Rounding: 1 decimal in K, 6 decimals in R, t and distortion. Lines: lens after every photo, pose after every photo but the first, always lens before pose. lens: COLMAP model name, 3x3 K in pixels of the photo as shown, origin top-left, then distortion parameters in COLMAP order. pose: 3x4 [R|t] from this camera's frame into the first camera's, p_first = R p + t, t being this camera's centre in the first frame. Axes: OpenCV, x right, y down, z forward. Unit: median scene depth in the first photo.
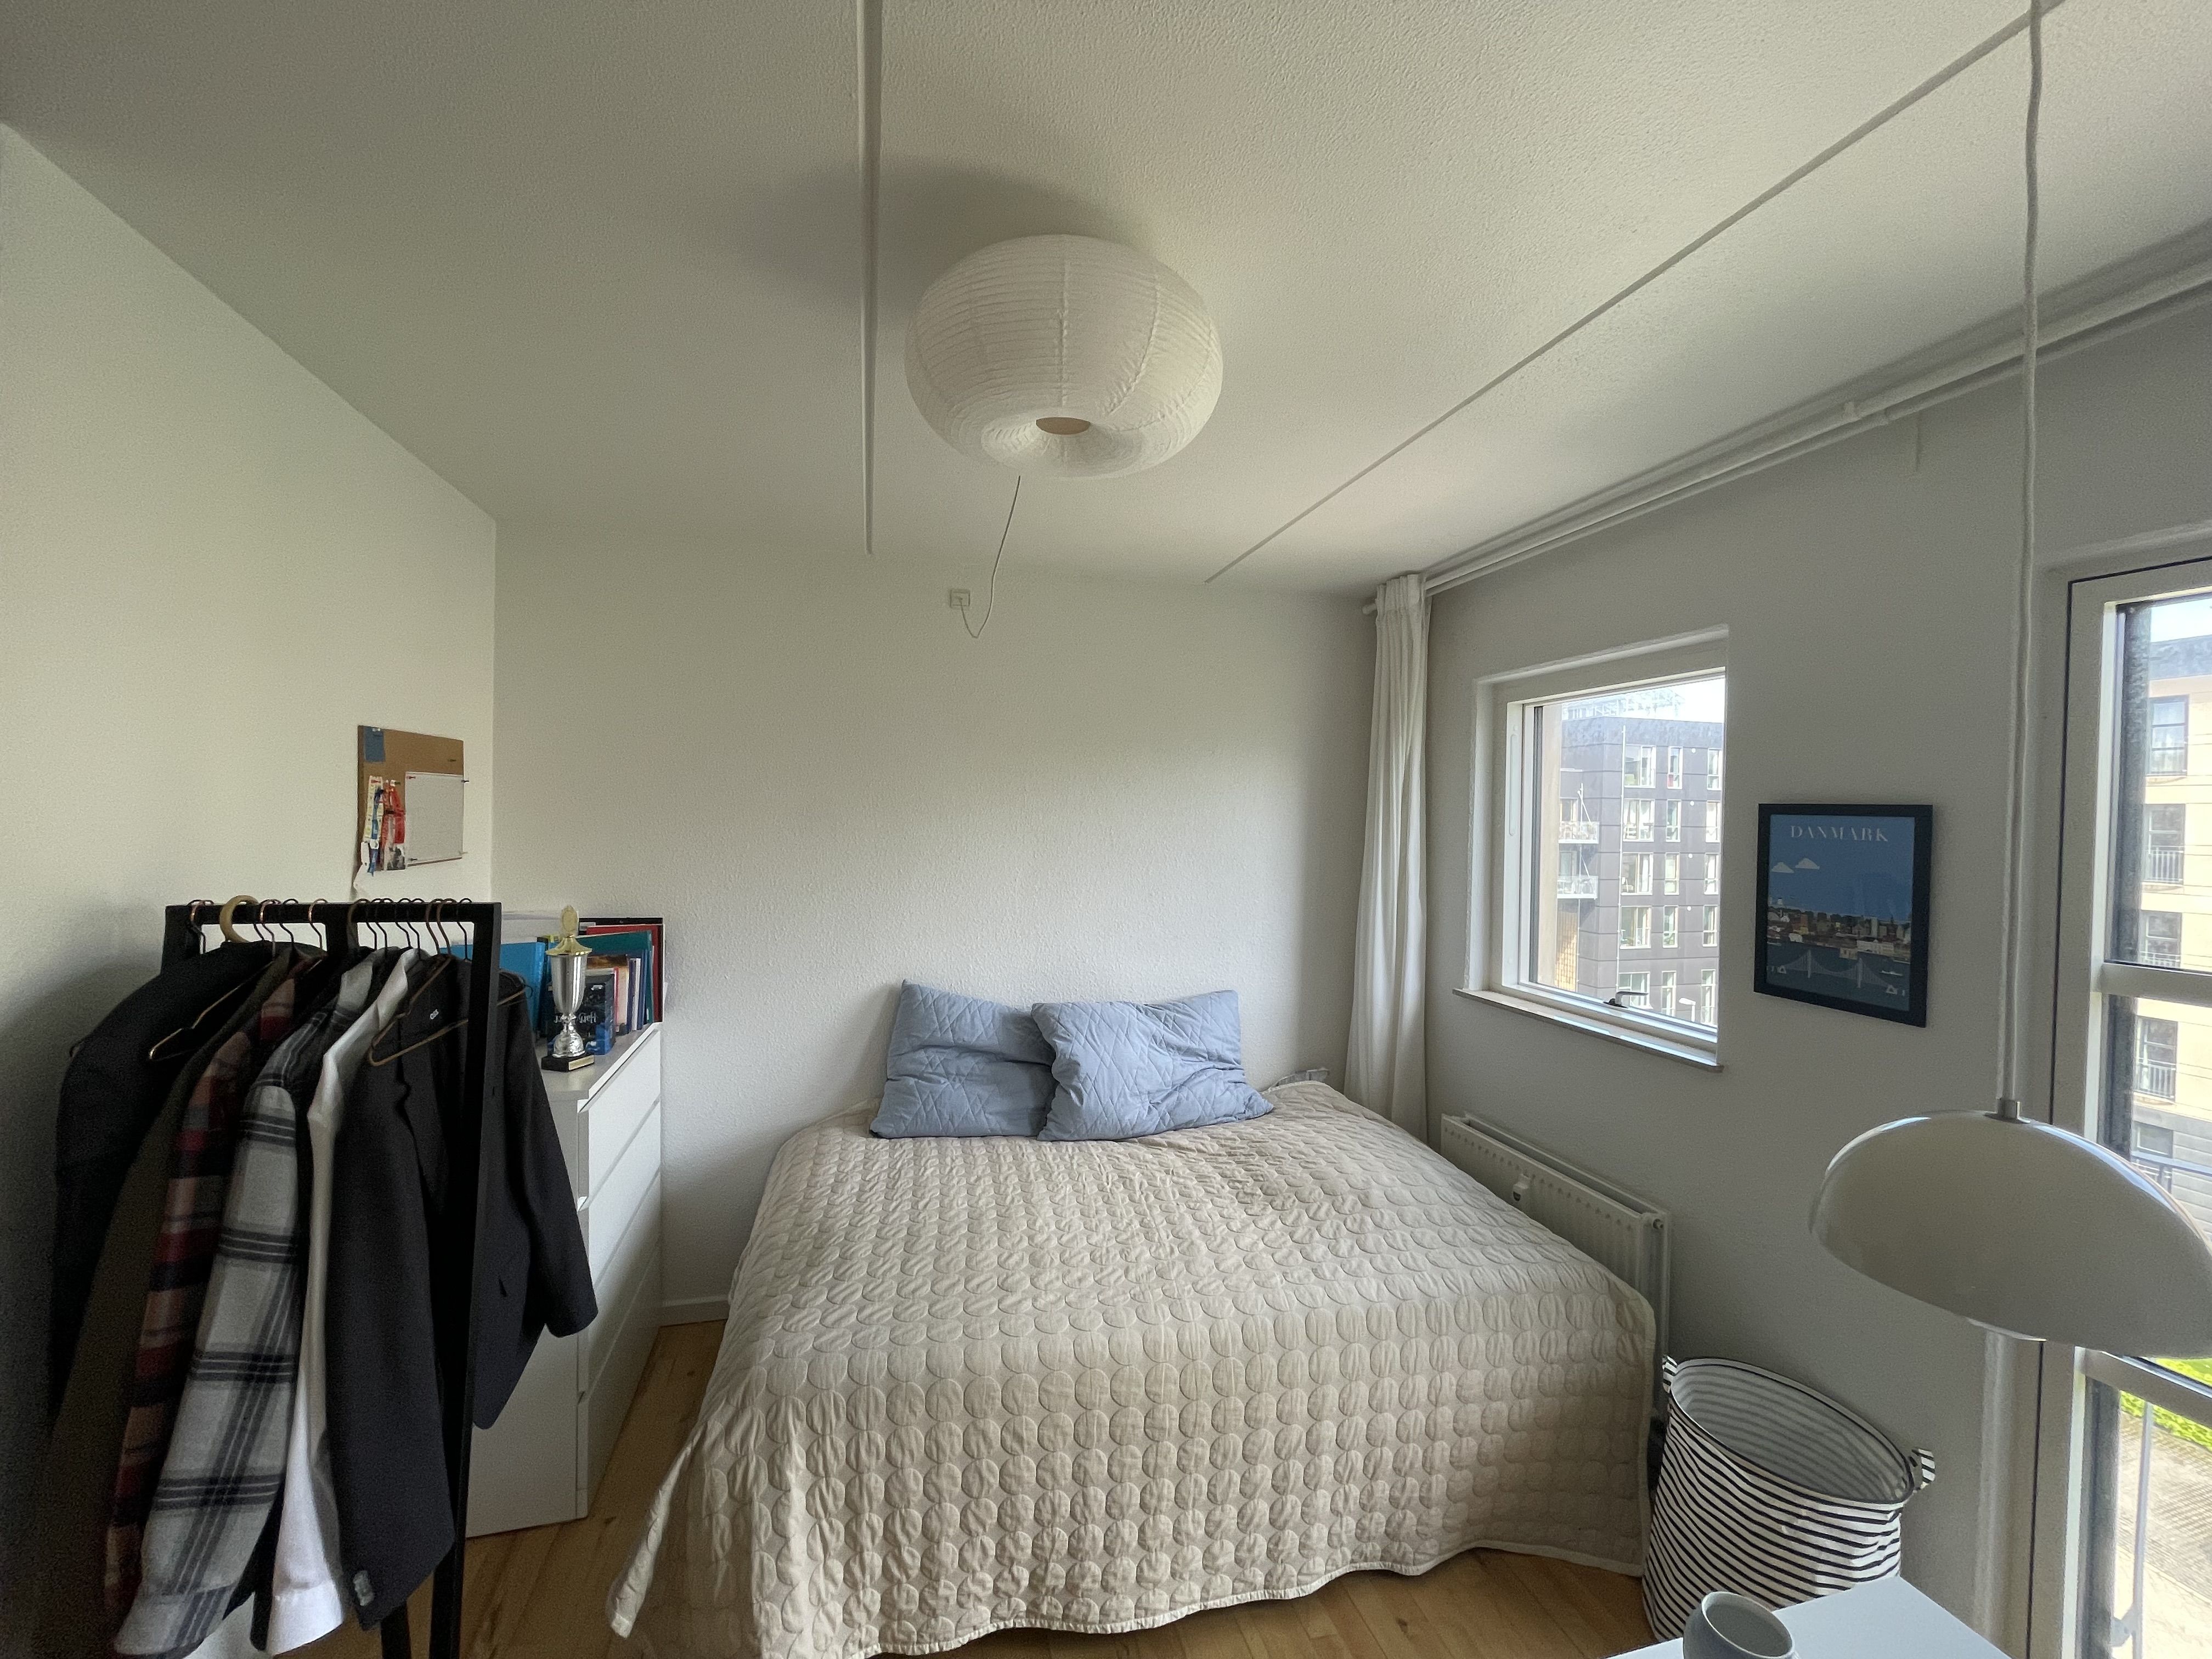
lens RADIAL K [[891.4, 0, 1094.3], [0, 891.4, 830.8], [0, 0, 1]] dist [-0.000750, -0.000033]
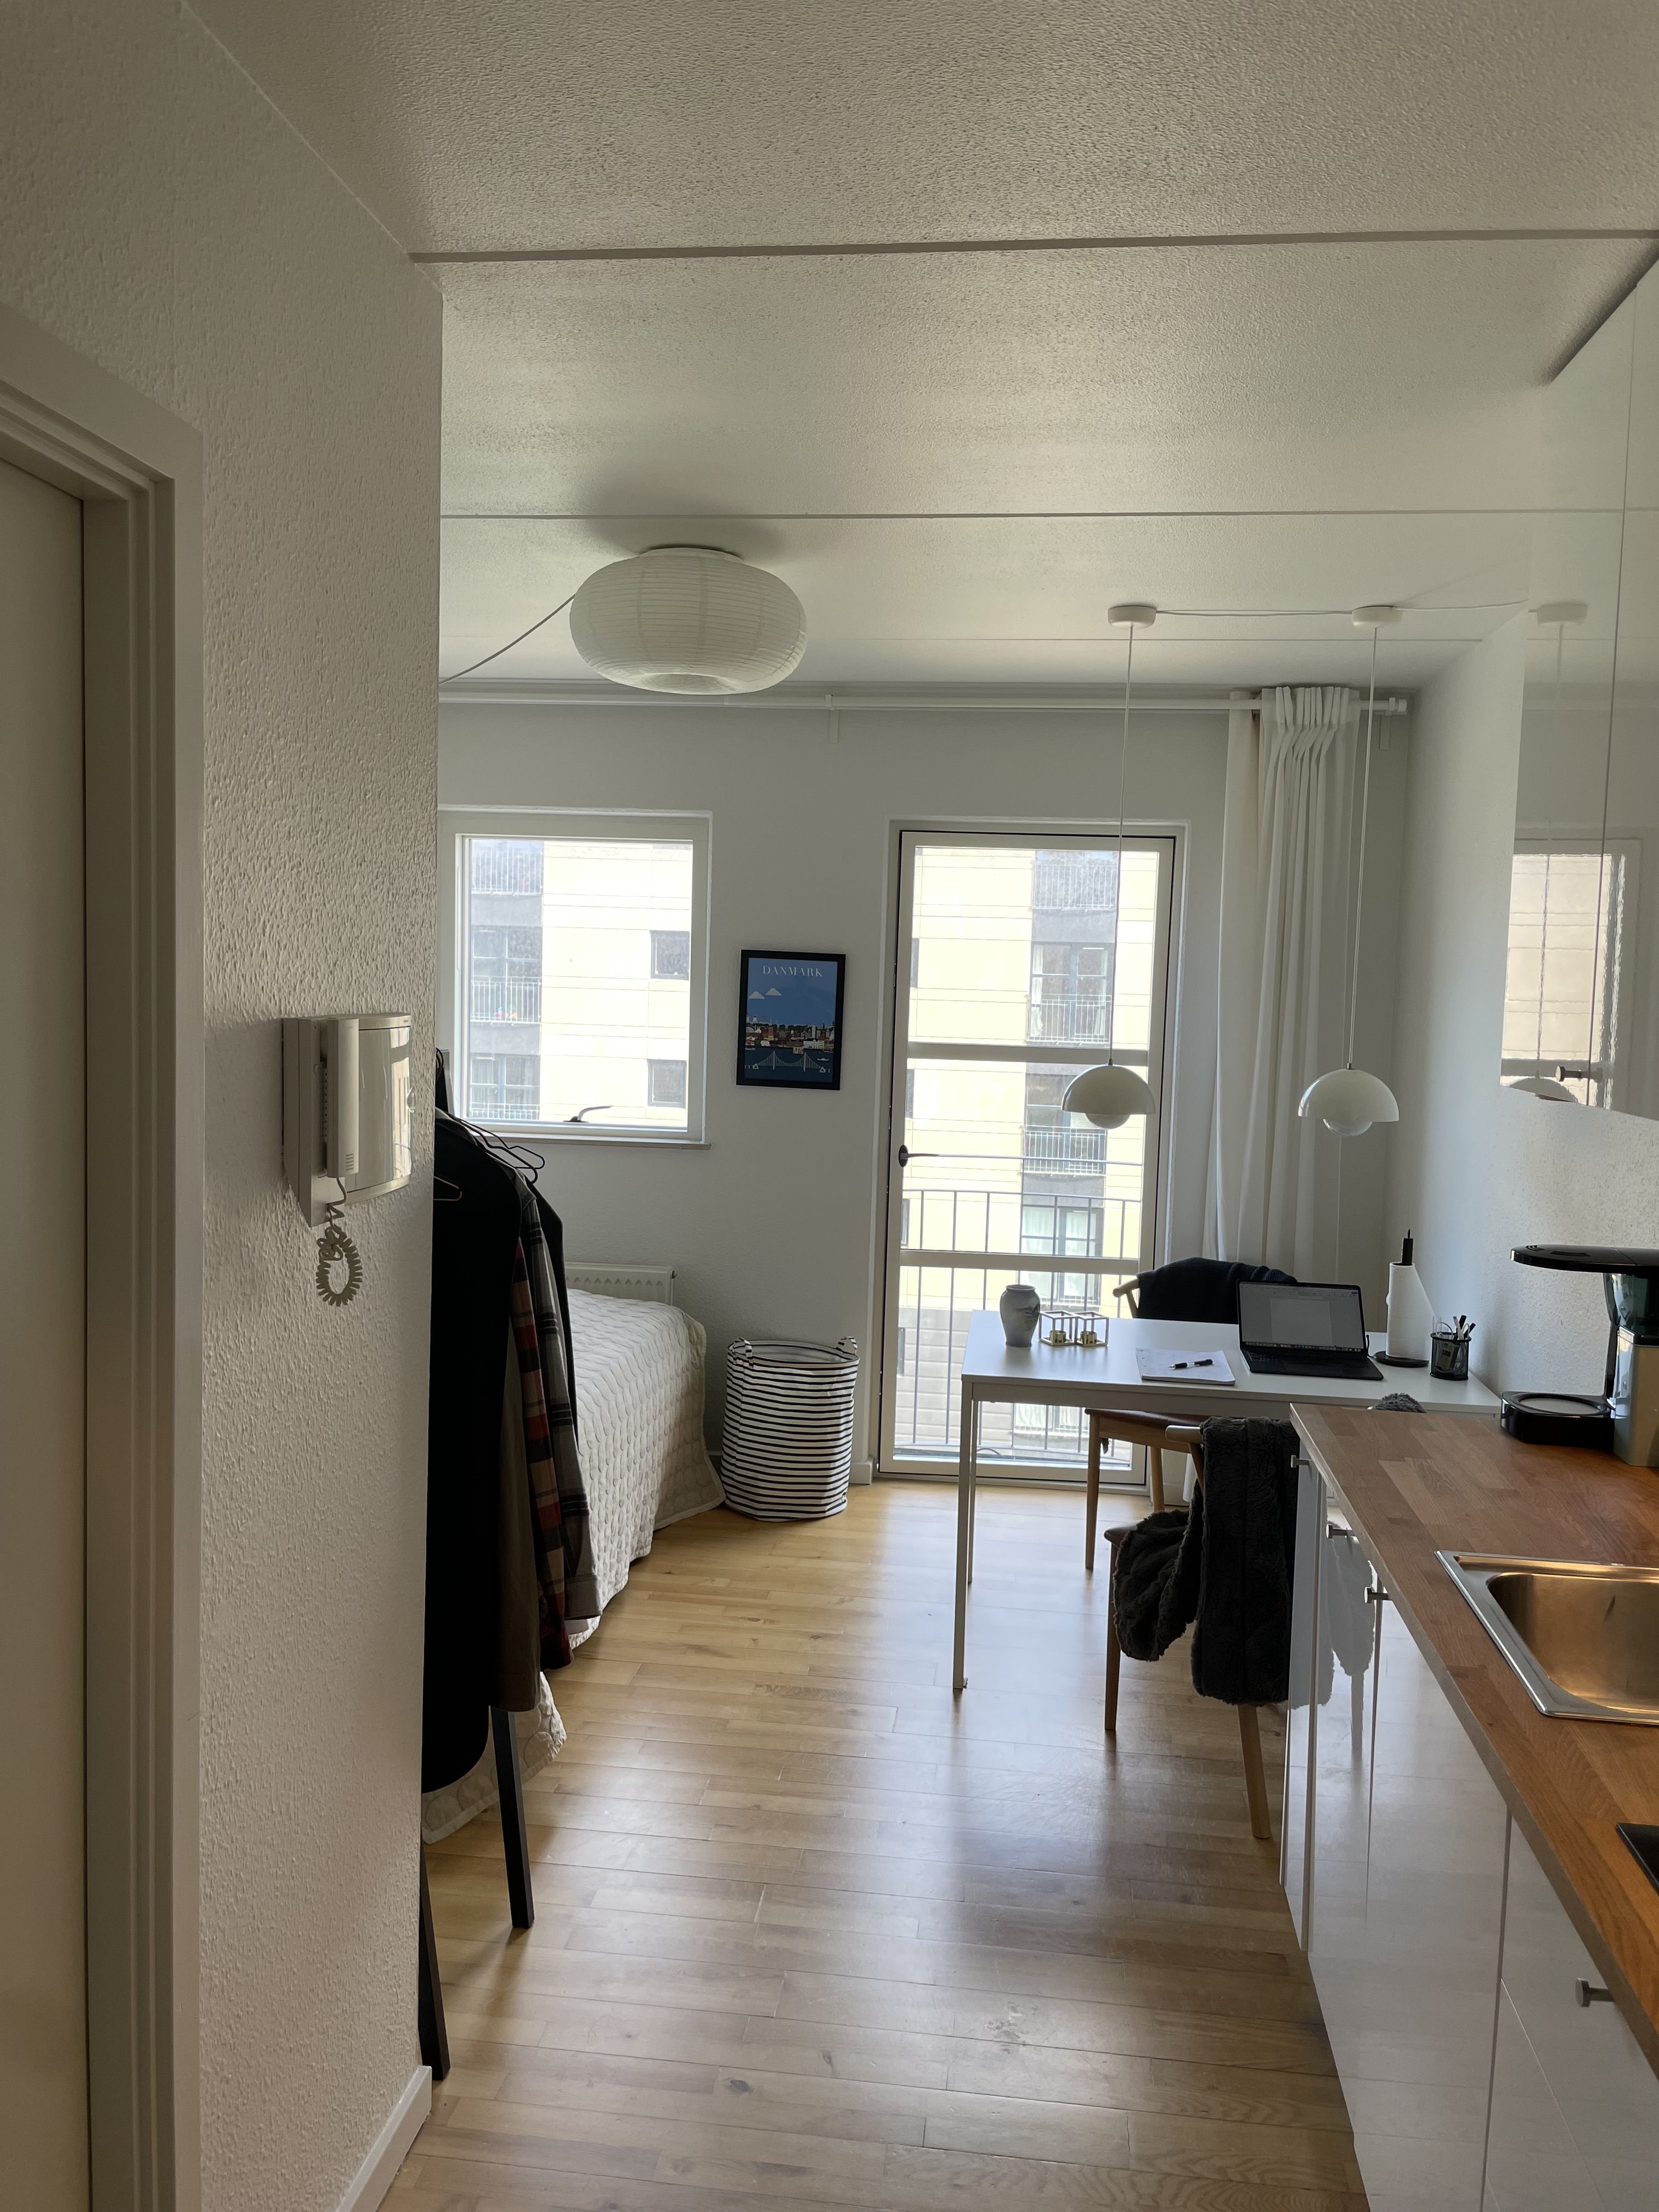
lens RADIAL K [[1681.1, 0, 831.5], [0, 1681.1, 1110.8], [0, 0, 1]] dist [0.031625, -0.033609]
pose [[0.366465, -0.078739, 0.927094, -1.758981], [-0.007951, 0.996111, 0.087743, -0.011425], [-0.930398, -0.039526, 0.364414, -0.104055]]
